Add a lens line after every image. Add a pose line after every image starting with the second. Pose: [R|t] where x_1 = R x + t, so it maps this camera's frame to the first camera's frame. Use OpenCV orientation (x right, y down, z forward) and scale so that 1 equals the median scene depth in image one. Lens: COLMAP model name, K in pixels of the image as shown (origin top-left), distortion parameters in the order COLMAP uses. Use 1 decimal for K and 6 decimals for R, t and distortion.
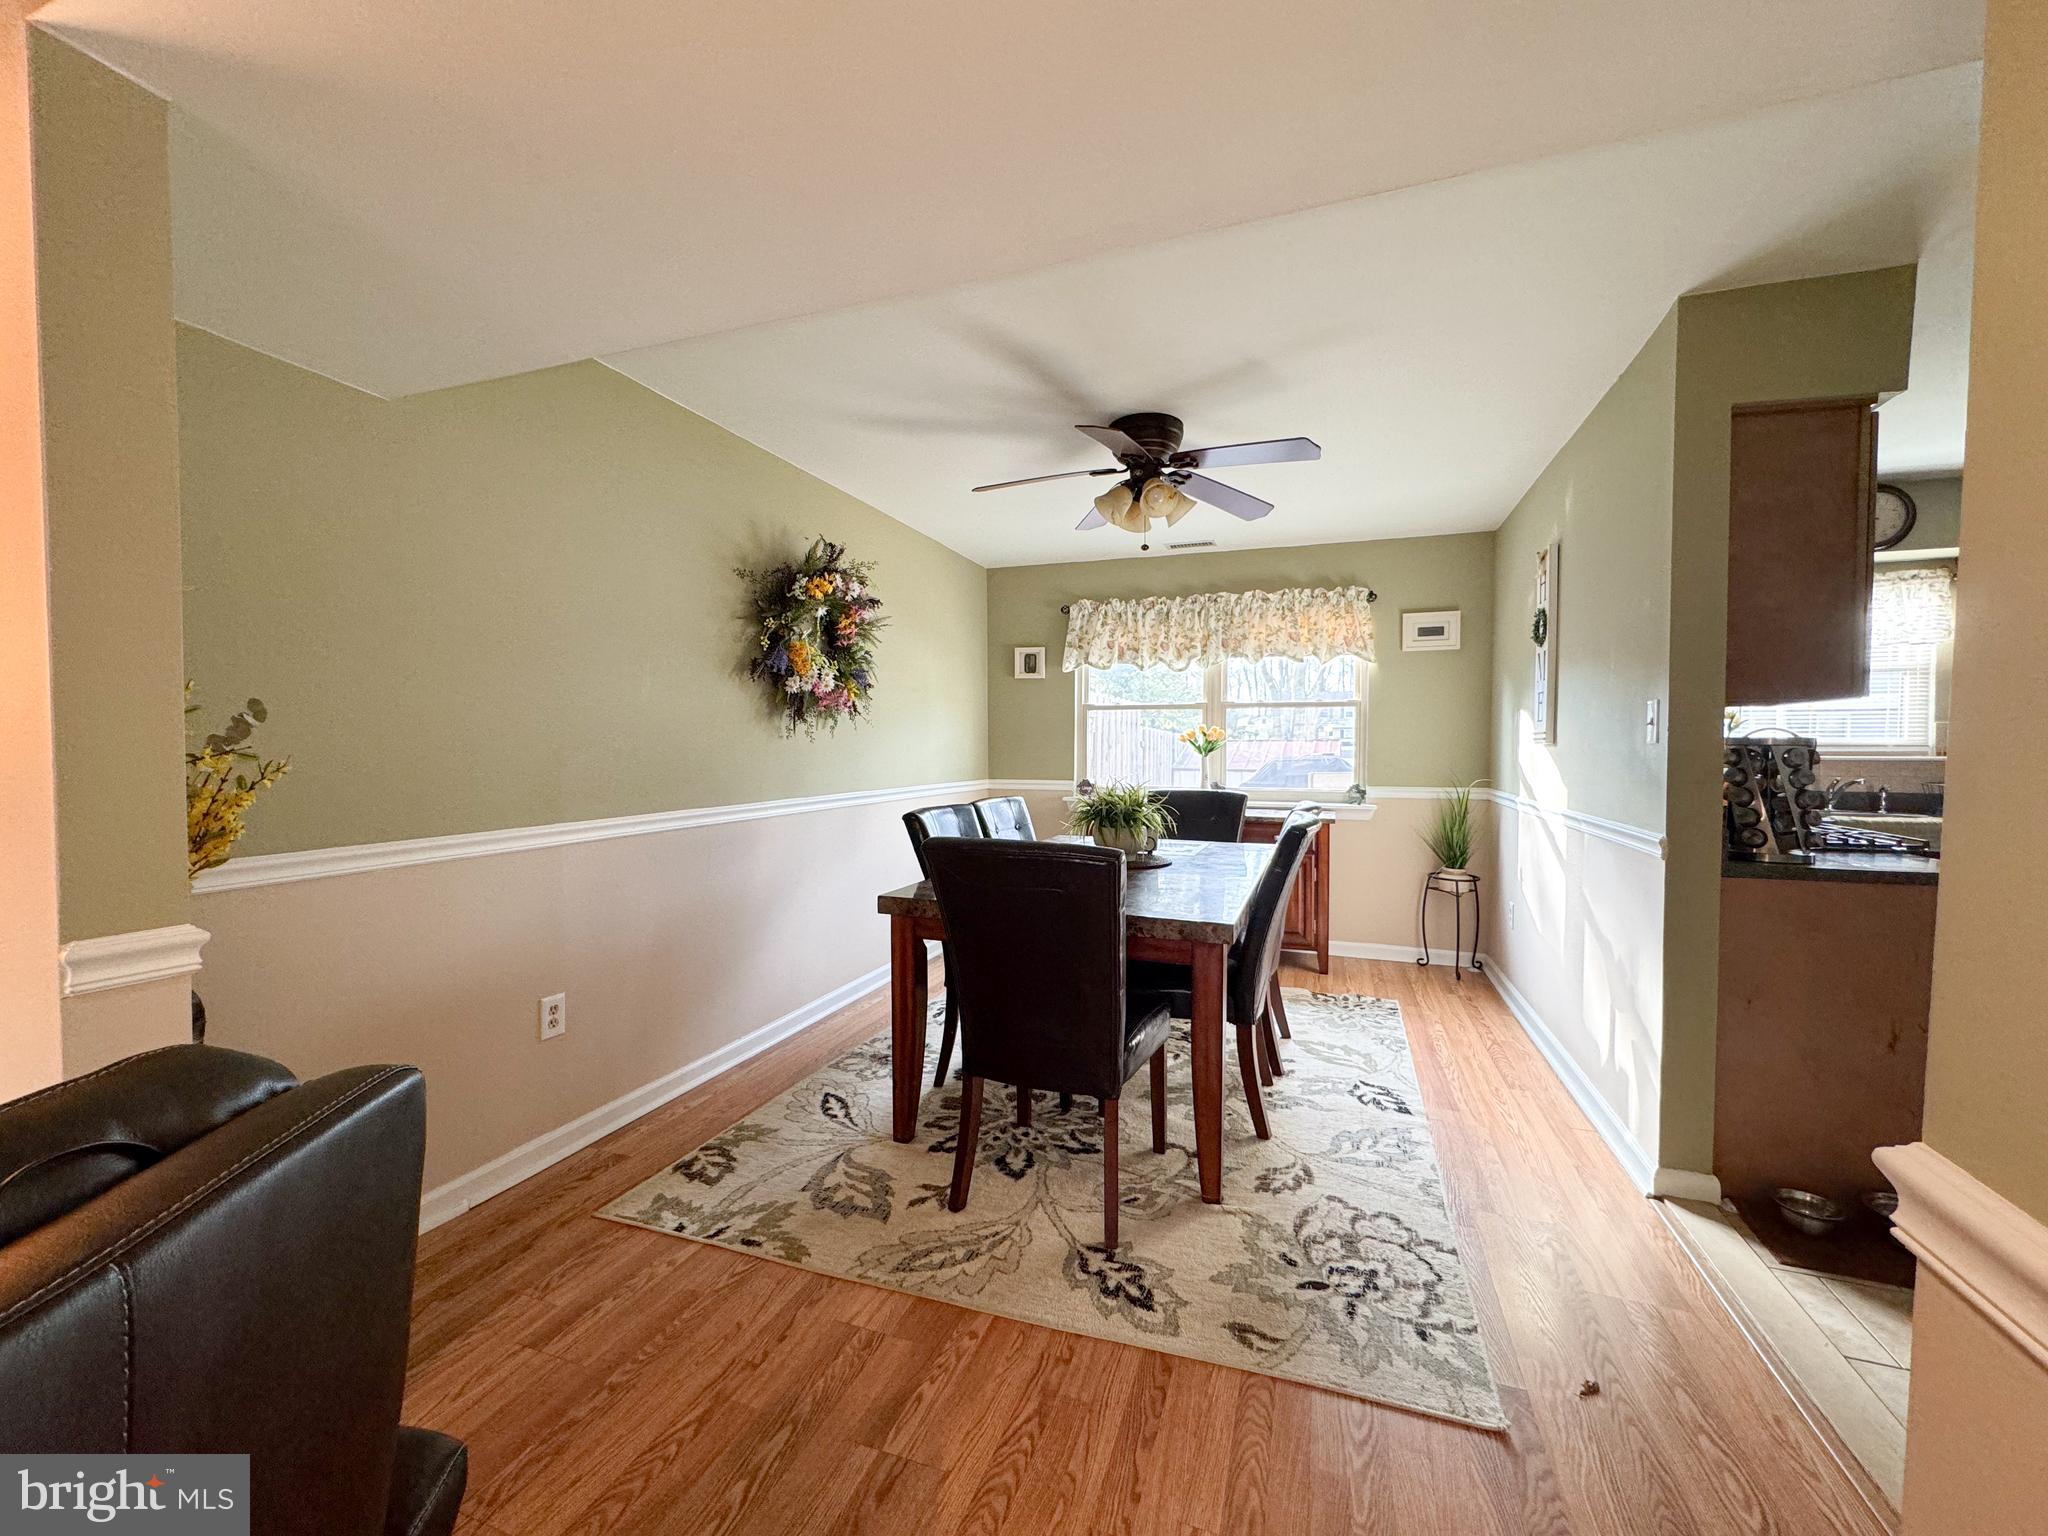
lens RADIAL K [[819.2, 0, 1023.3], [0, 819.2, 763.9], [0, 0, 1]] dist [-0.001311, 0.000275]
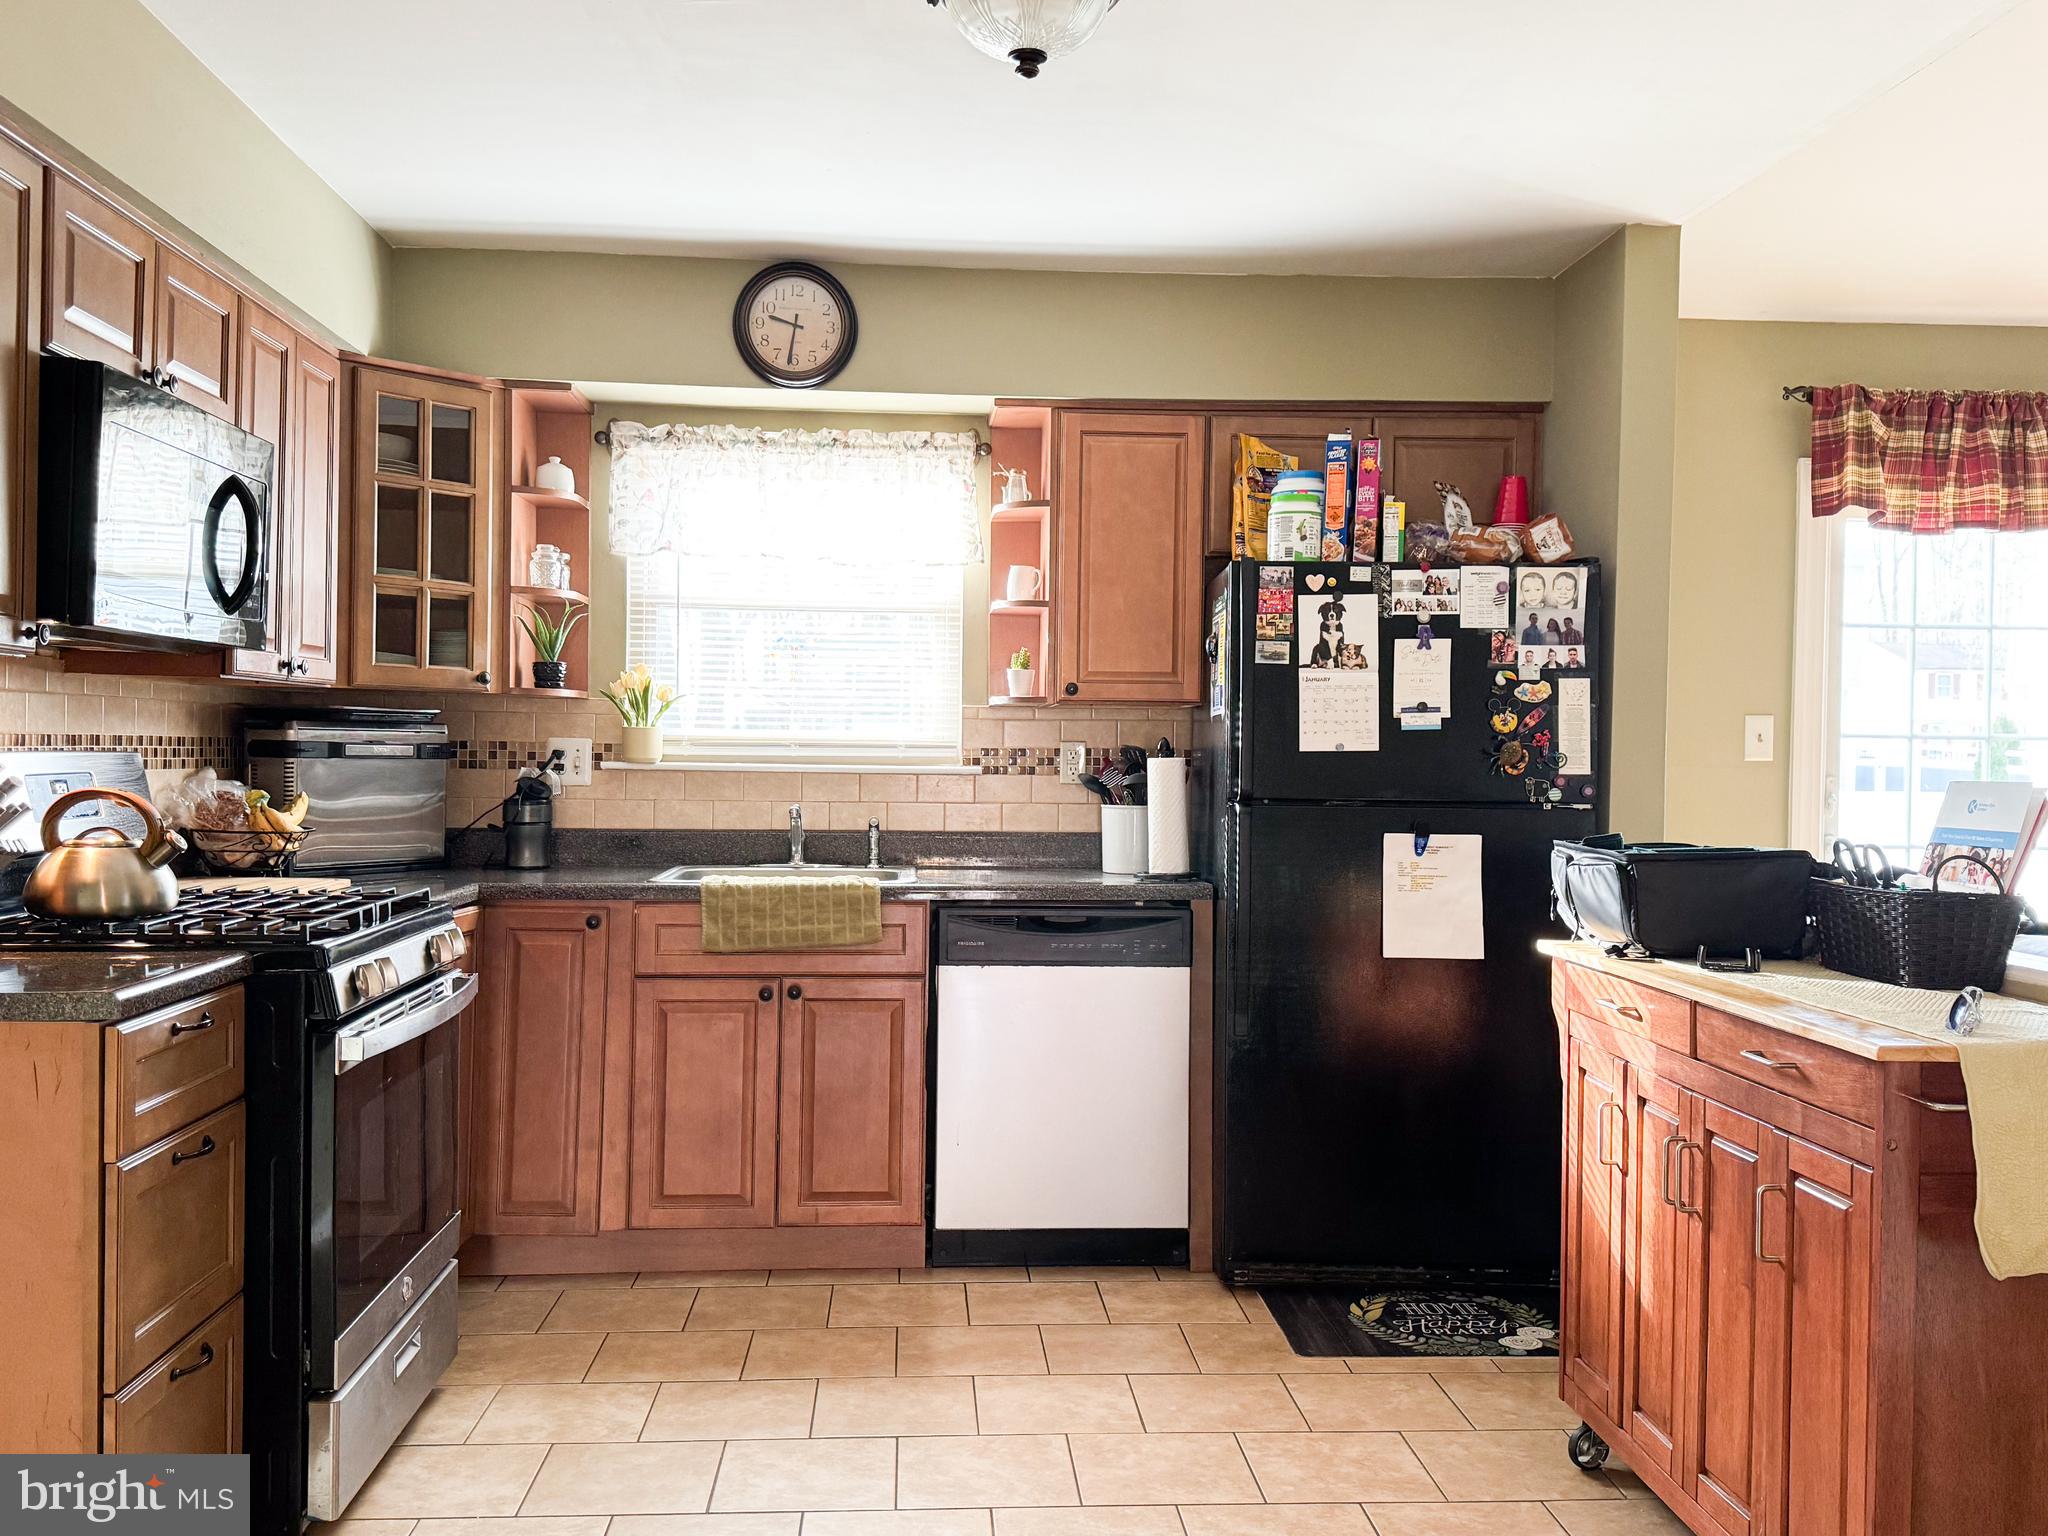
lens RADIAL K [[1775.1, 0, 1024.0], [0, 1775.1, 768.0], [0, 0, 1]] dist [0.187265, -0.373035]
pose [[0.915106, 0.003476, 0.403199, 0.836060], [0.000027, 0.999962, -0.008683, 0.003598], [-0.403214, 0.007957, 0.915071, -0.177545]]
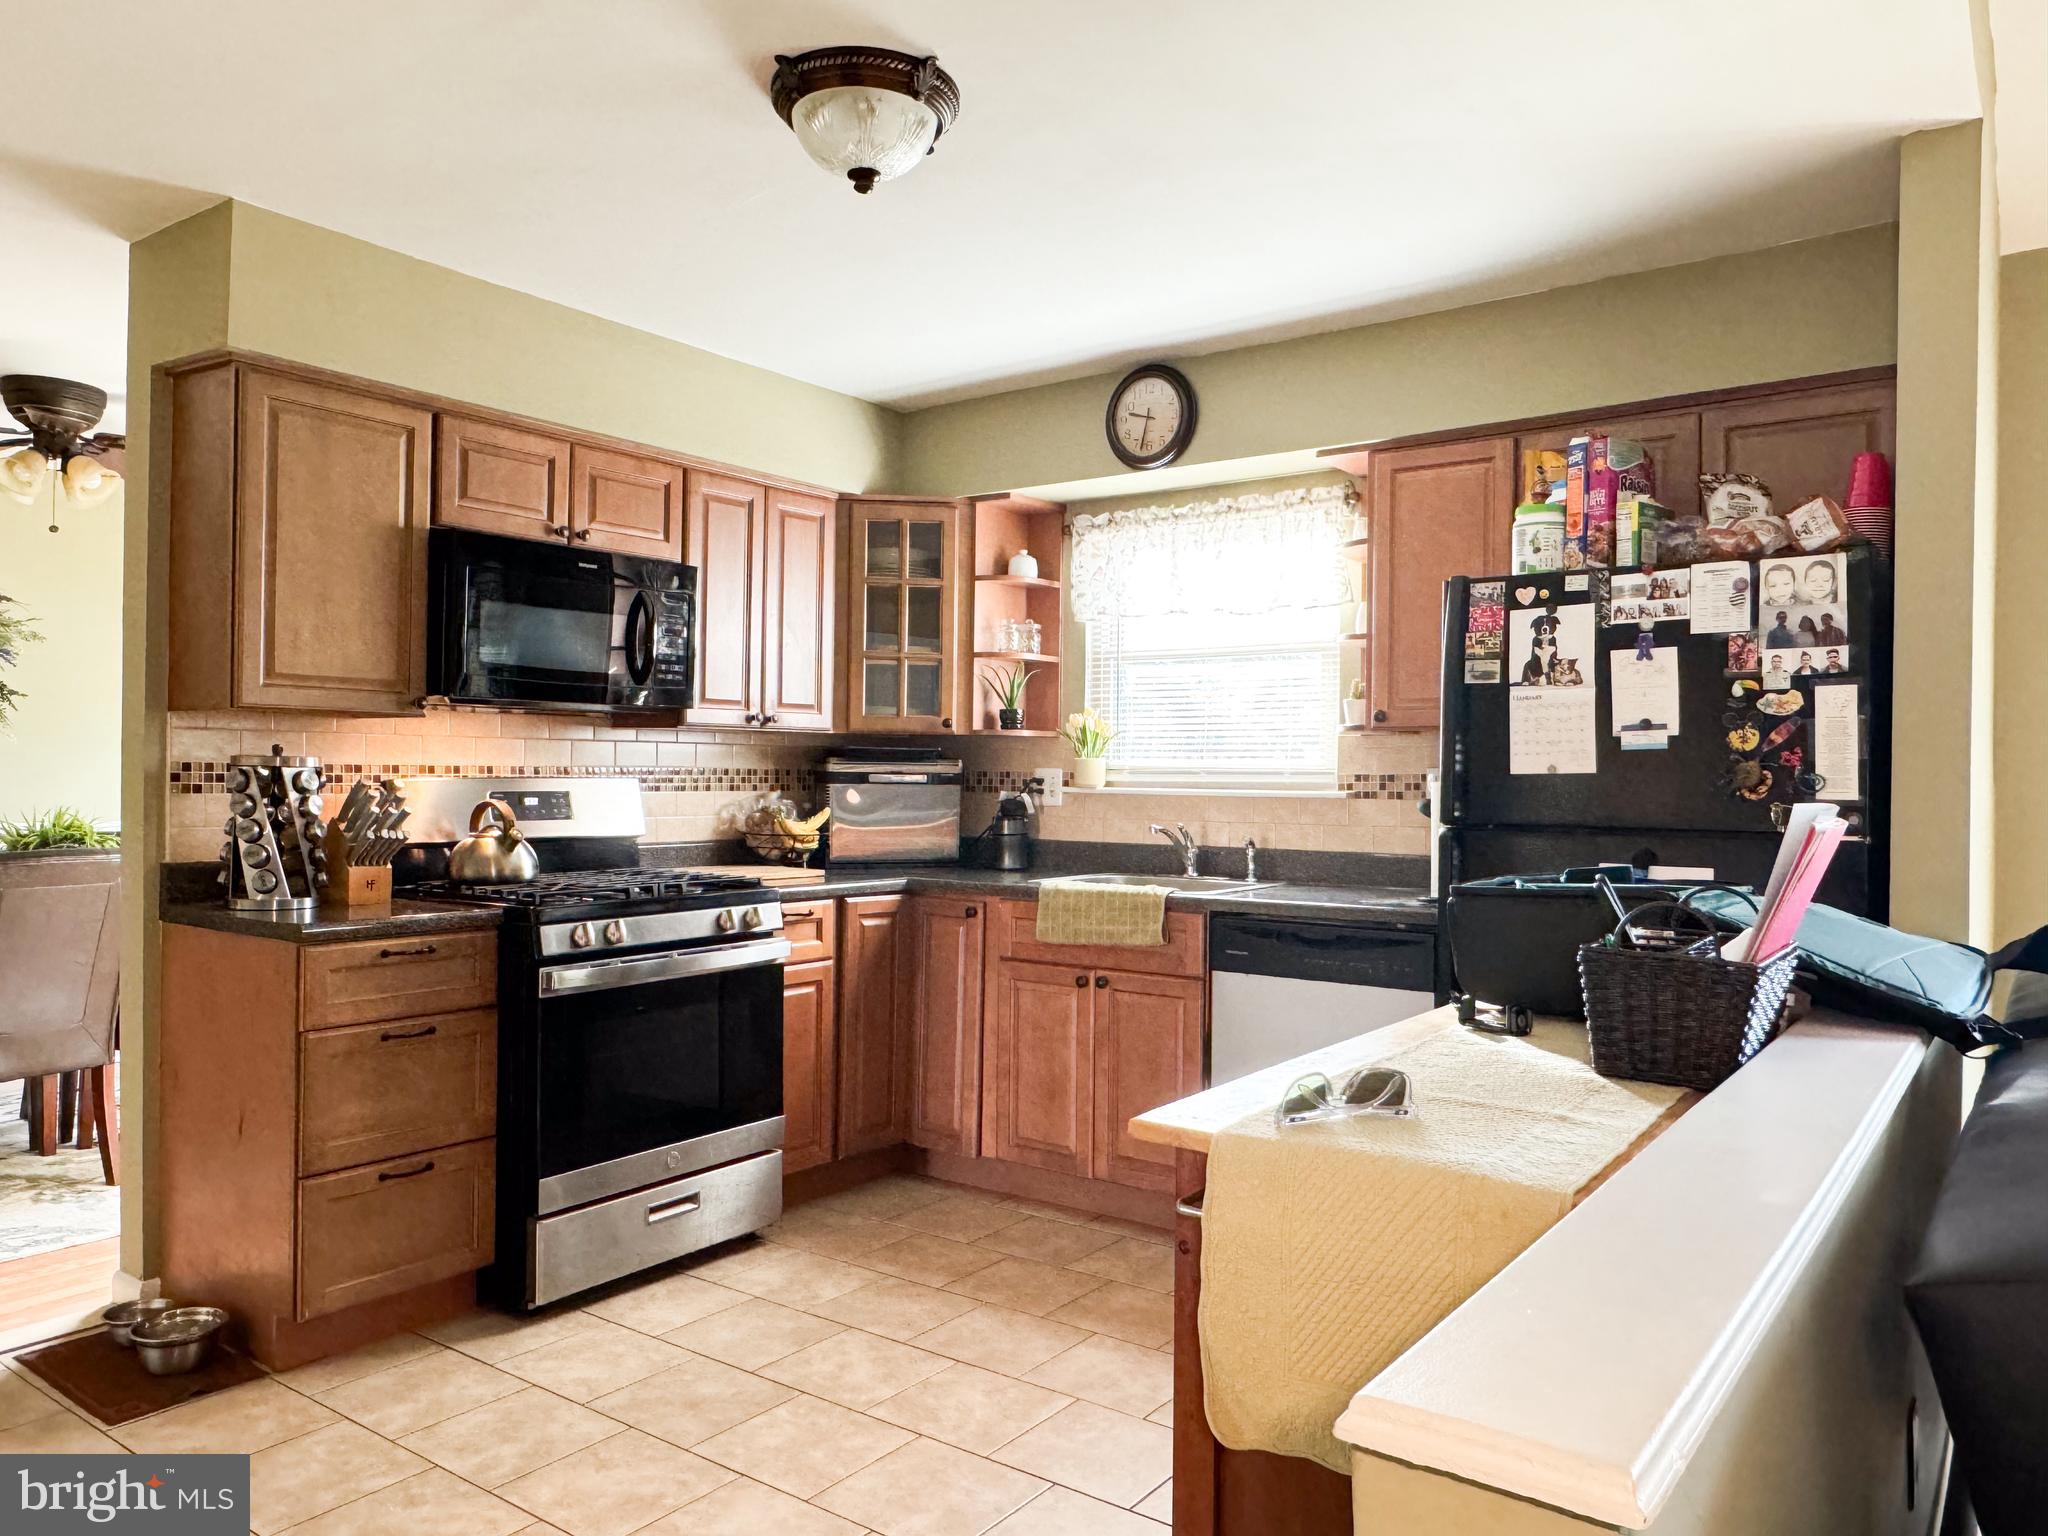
lens RADIAL K [[1435.5, 0, 1013.7], [0, 1435.5, 765.2], [0, 0, 1]] dist [-0.000924, -0.003003]
pose [[0.959523, 0.002572, -0.281619, 1.497222], [-0.011219, 0.999514, -0.029099, 0.006788], [0.281407, 0.031081, 0.959085, -0.119466]]
